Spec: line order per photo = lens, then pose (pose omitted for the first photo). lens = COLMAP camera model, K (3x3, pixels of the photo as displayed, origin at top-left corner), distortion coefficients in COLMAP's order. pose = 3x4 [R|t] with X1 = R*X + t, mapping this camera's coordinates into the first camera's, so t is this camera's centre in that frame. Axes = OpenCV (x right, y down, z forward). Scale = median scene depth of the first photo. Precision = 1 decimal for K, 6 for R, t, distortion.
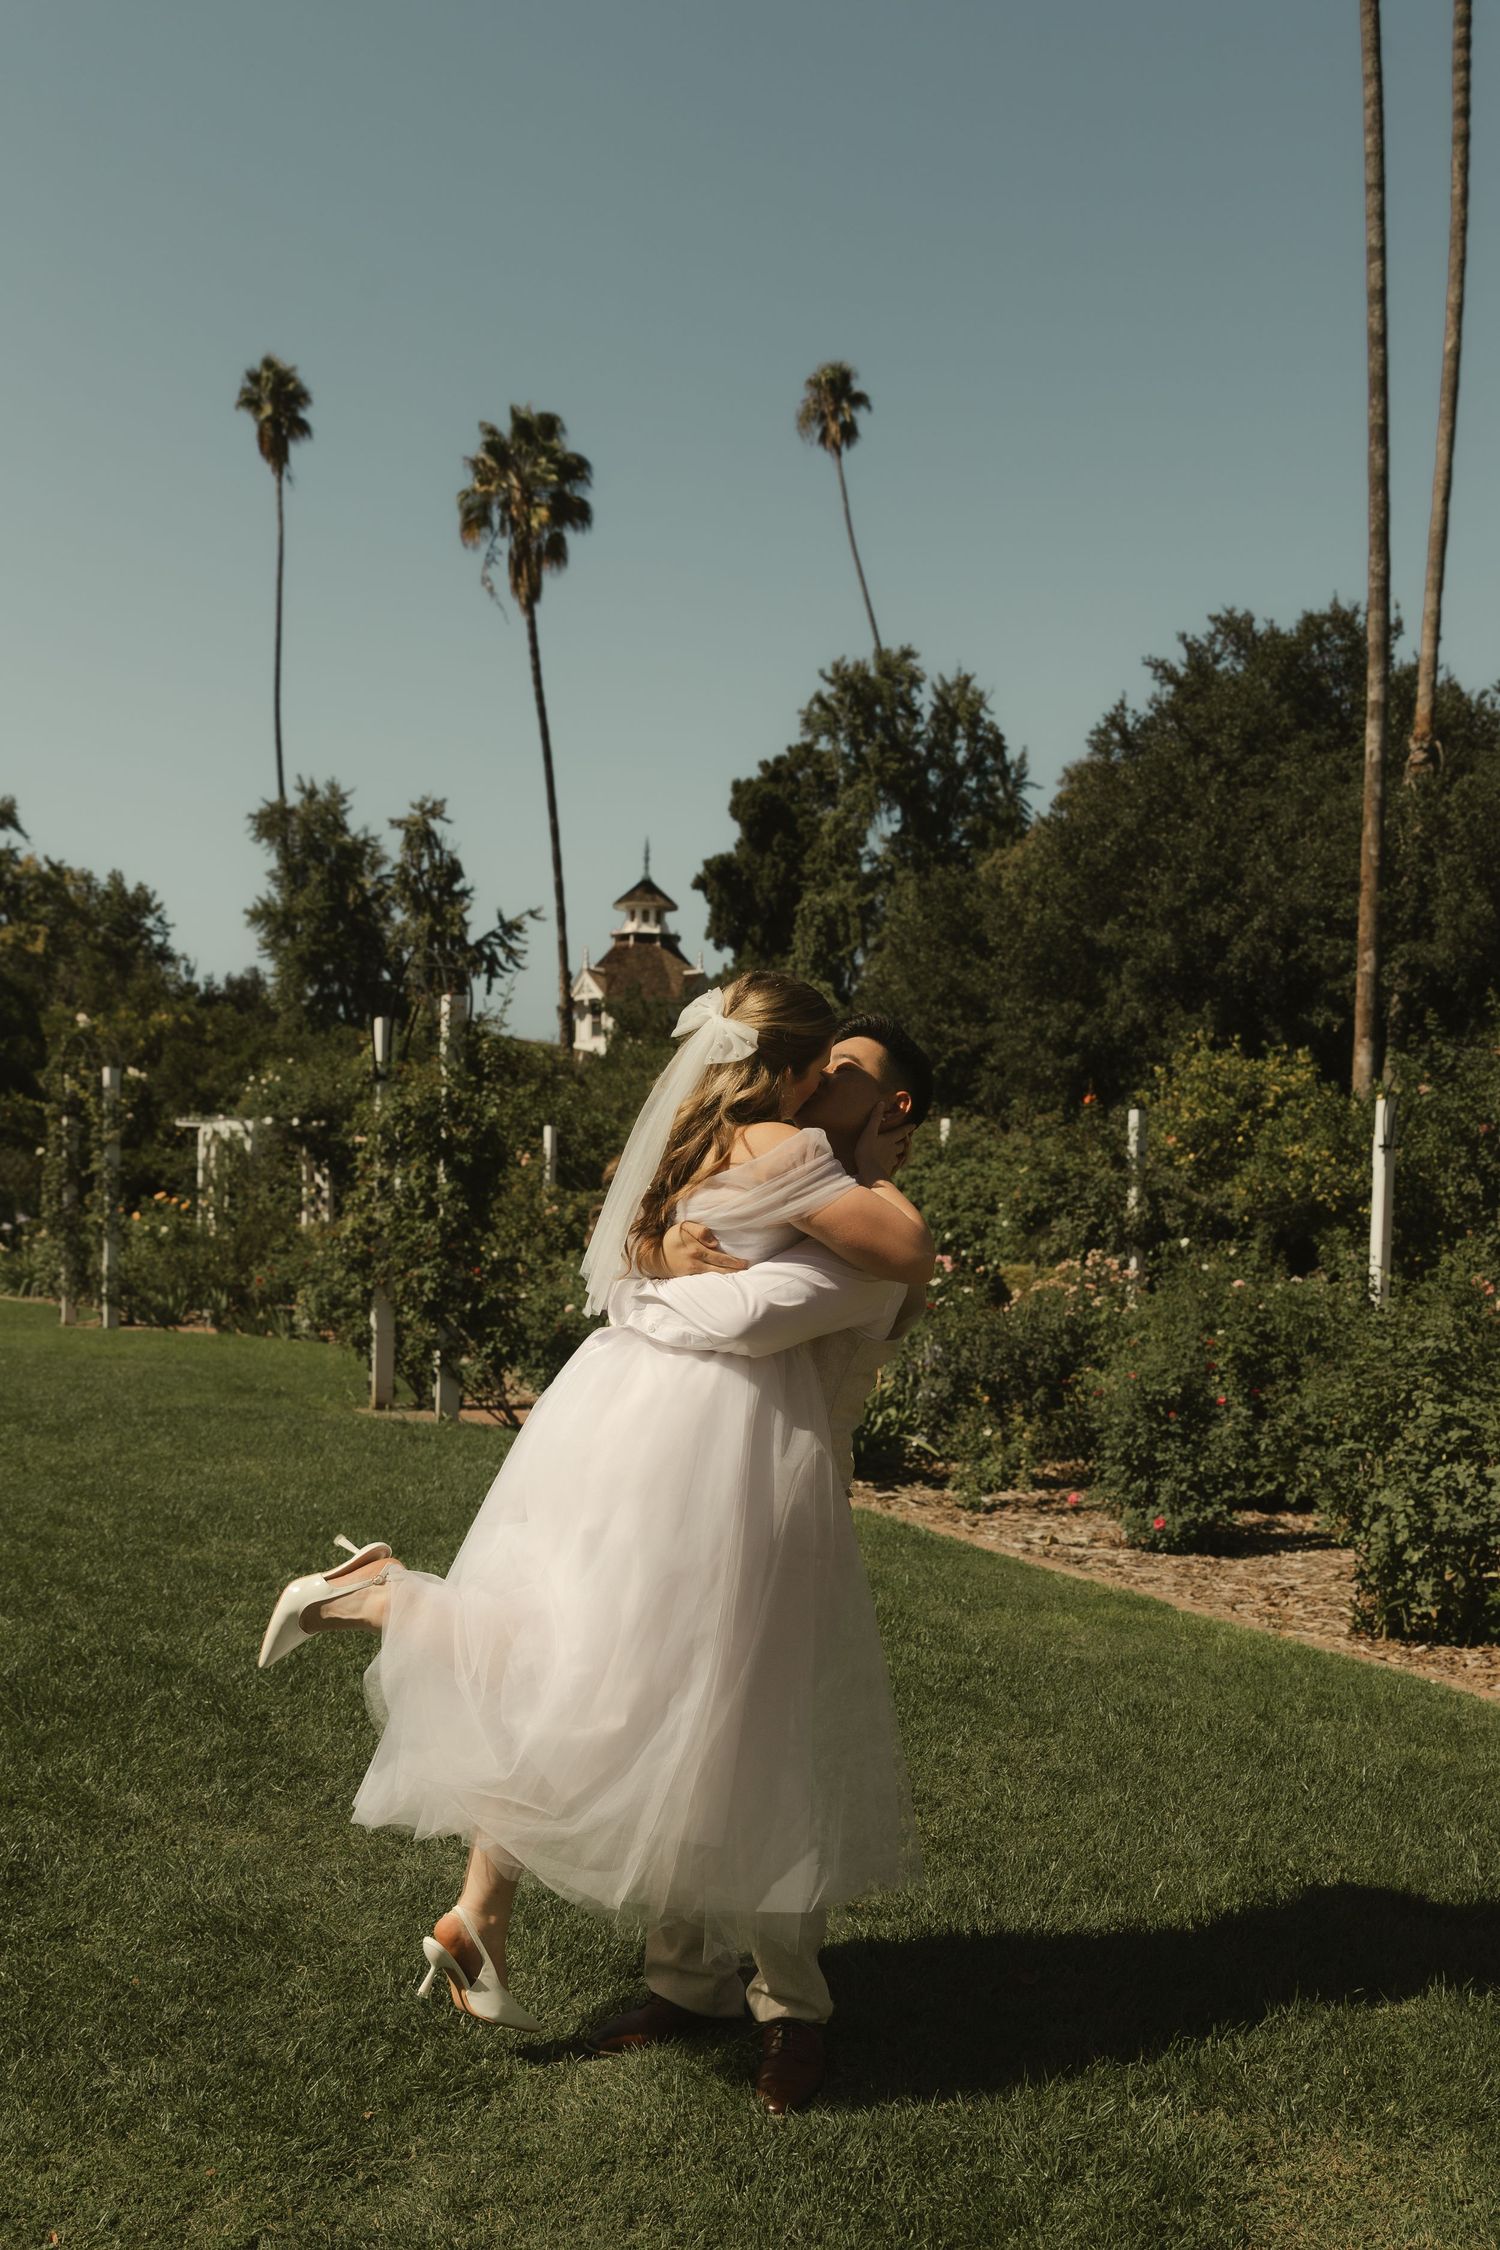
lens RADIAL K [[3565.8, 0, 750.0], [0, 3565.8, 1125.3], [0, 0, 1]] dist [-0.033026, 0.013556]
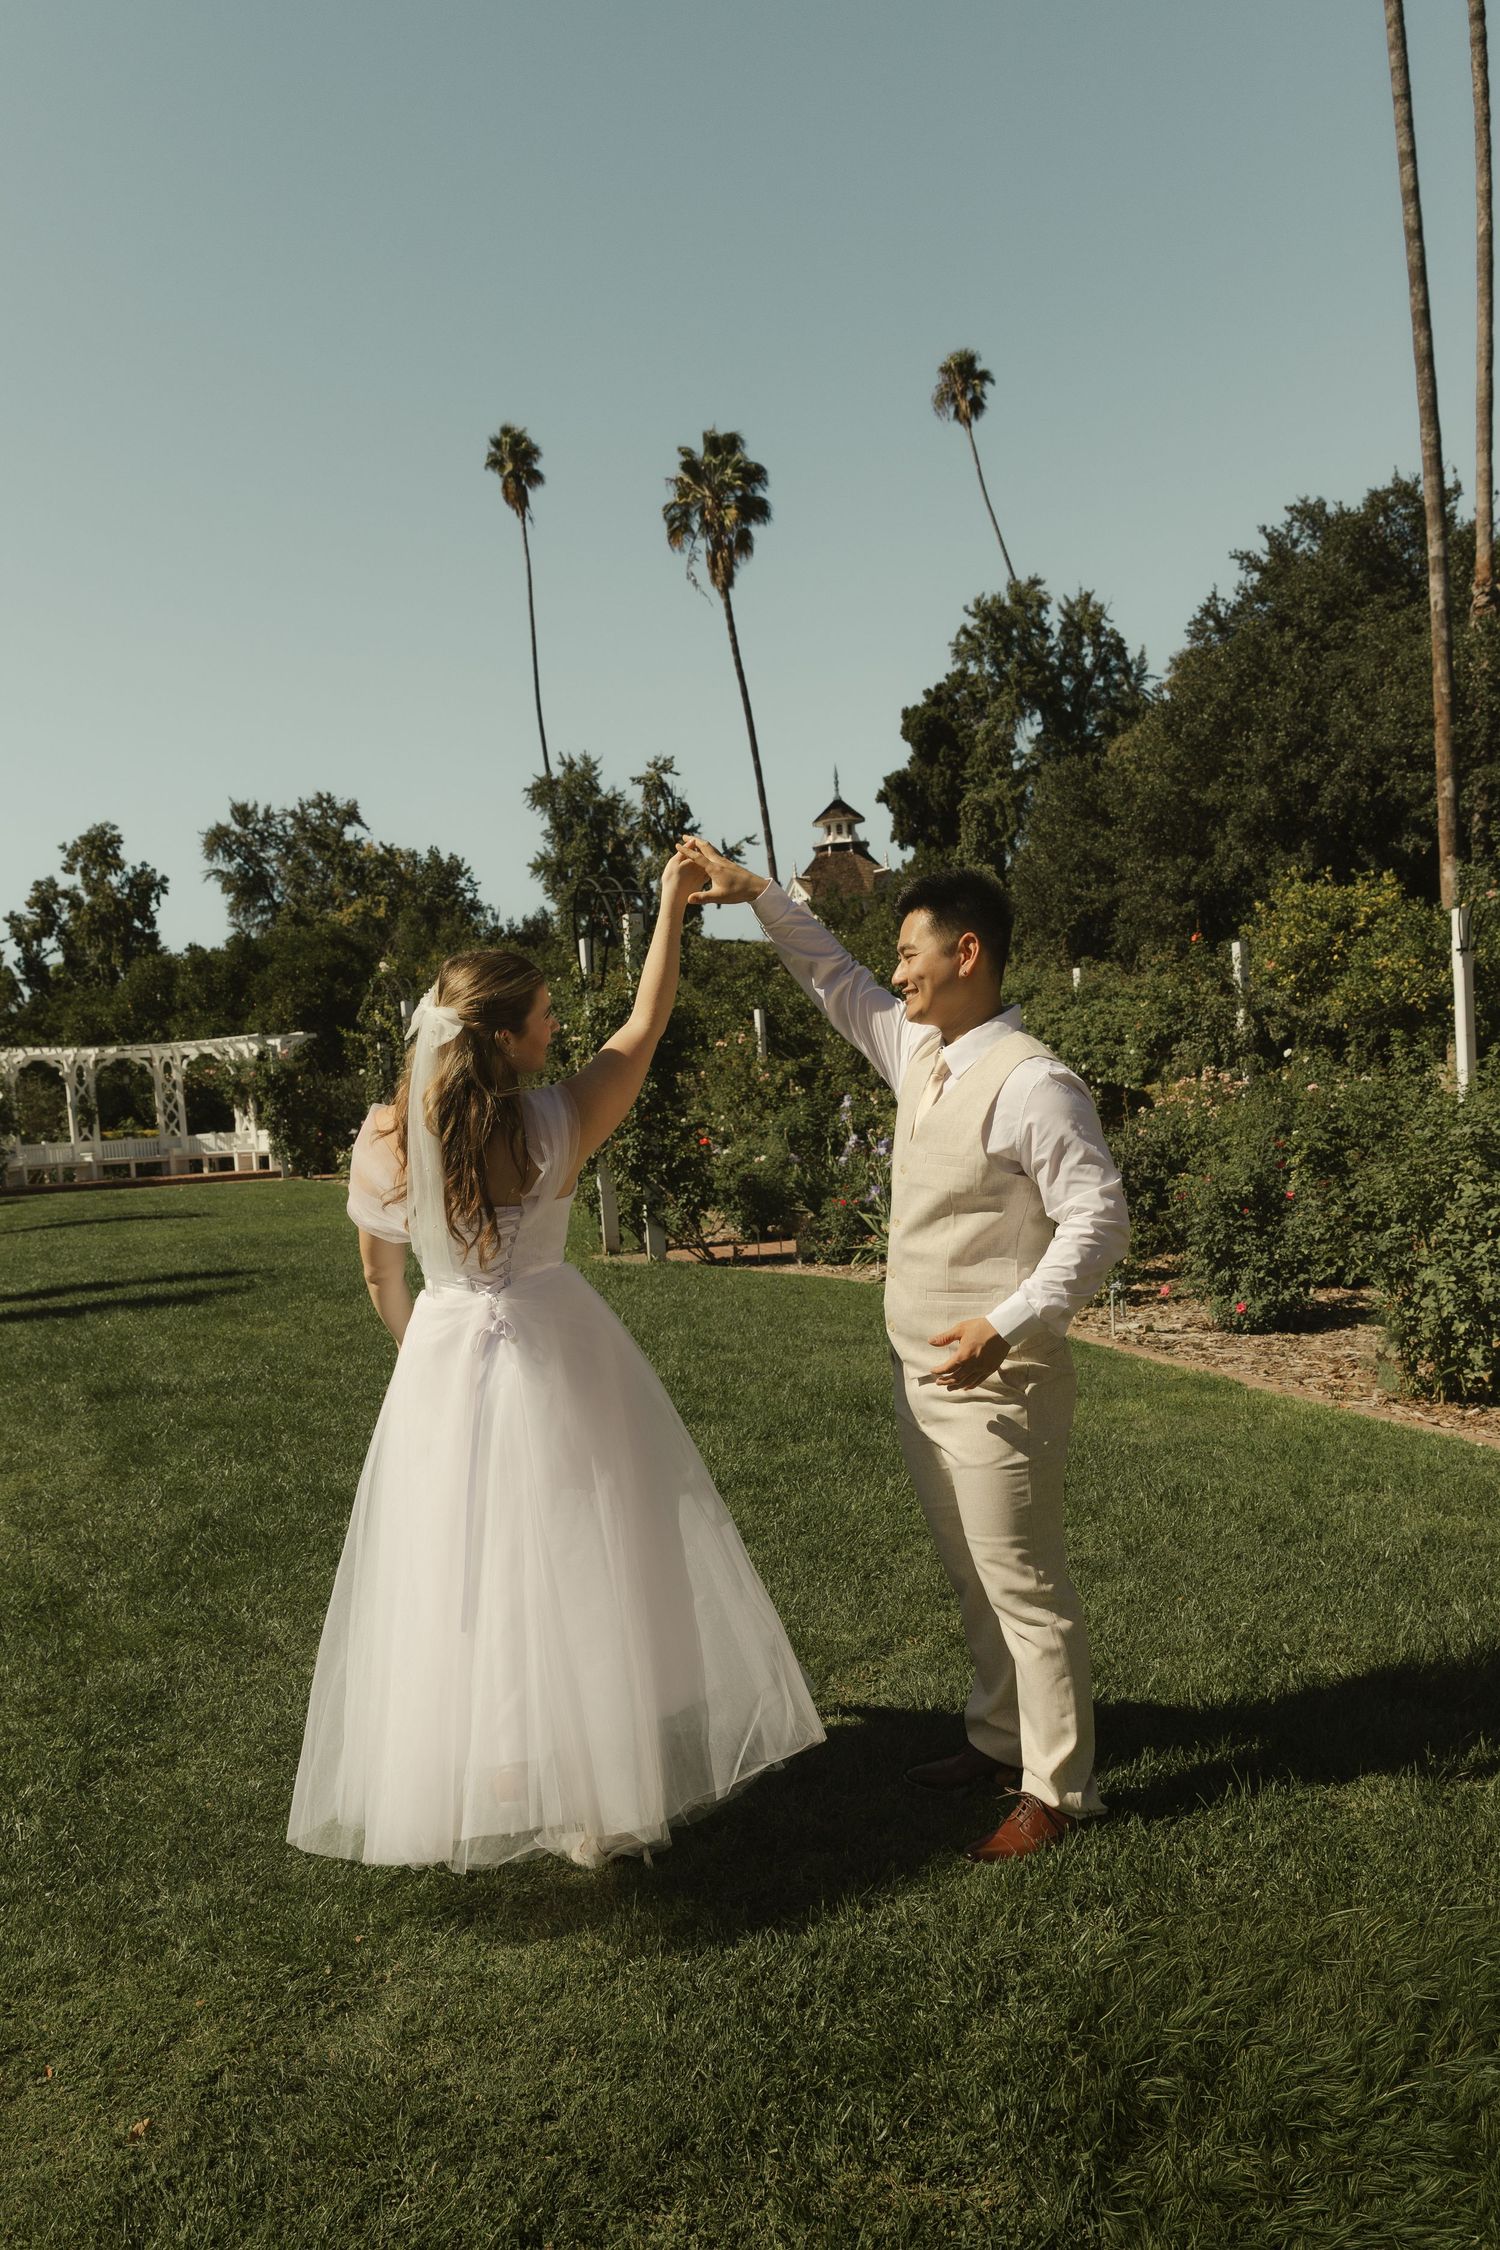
lens RADIAL K [[2231.6, 0, 755.0], [0, 2231.6, 1129.5], [0, 0, 1]] dist [-0.015803, 0.036471]
pose [[0.957784, -0.090898, -0.272739, 0.144851], [0.107171, 0.993206, 0.045341, 0.006199], [0.266765, -0.072656, 0.961019, 0.249020]]
